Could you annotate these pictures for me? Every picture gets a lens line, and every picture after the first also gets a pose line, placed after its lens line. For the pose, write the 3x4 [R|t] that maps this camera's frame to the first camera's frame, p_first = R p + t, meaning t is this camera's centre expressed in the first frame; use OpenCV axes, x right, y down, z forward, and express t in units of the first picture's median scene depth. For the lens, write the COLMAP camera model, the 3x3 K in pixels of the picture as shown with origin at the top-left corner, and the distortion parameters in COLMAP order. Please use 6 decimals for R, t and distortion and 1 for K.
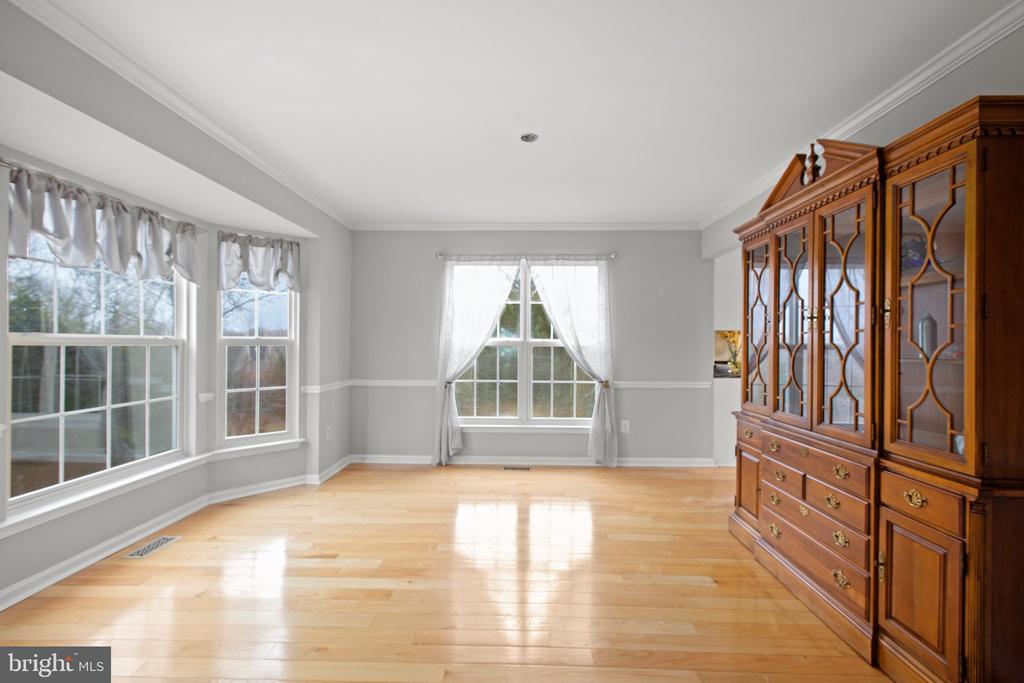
lens RADIAL K [[450.0, 0, 512.0], [0, 450.0, 341.5], [0, 0, 1]] dist [-0.000005, -0.000037]
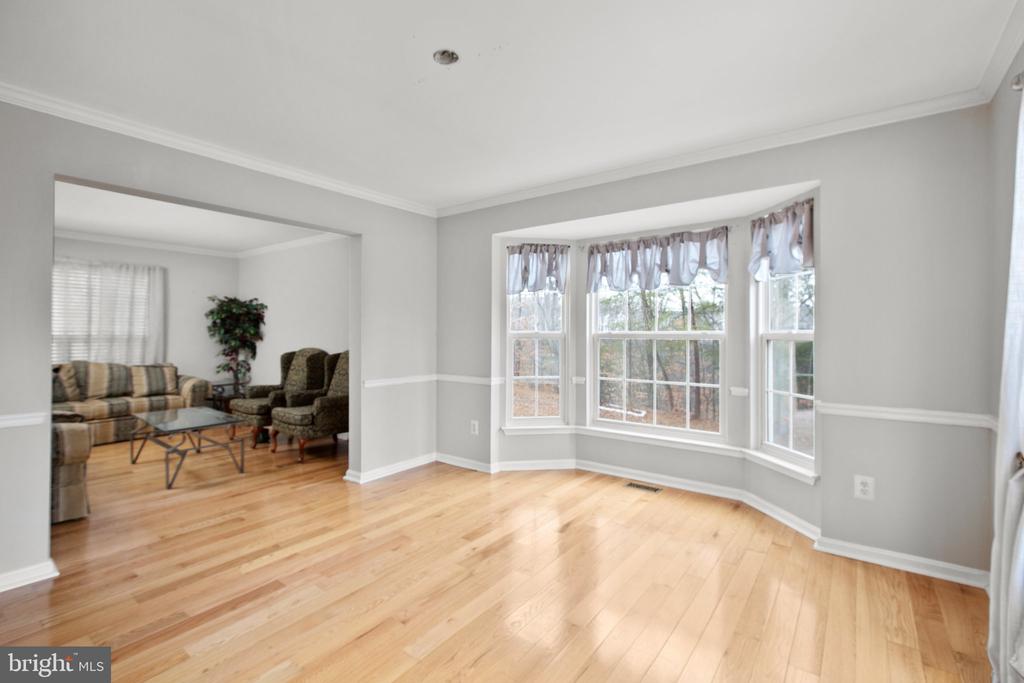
lens RADIAL K [[466.3, 0, 514.8], [0, 466.3, 328.0], [0, 0, 1]] dist [-0.000865, -0.000242]
pose [[-0.578595, -0.017931, -0.815418, 0.539229], [0.001224, 0.999738, -0.022852, 0.006074], [0.815614, -0.014220, -0.578421, 1.406215]]
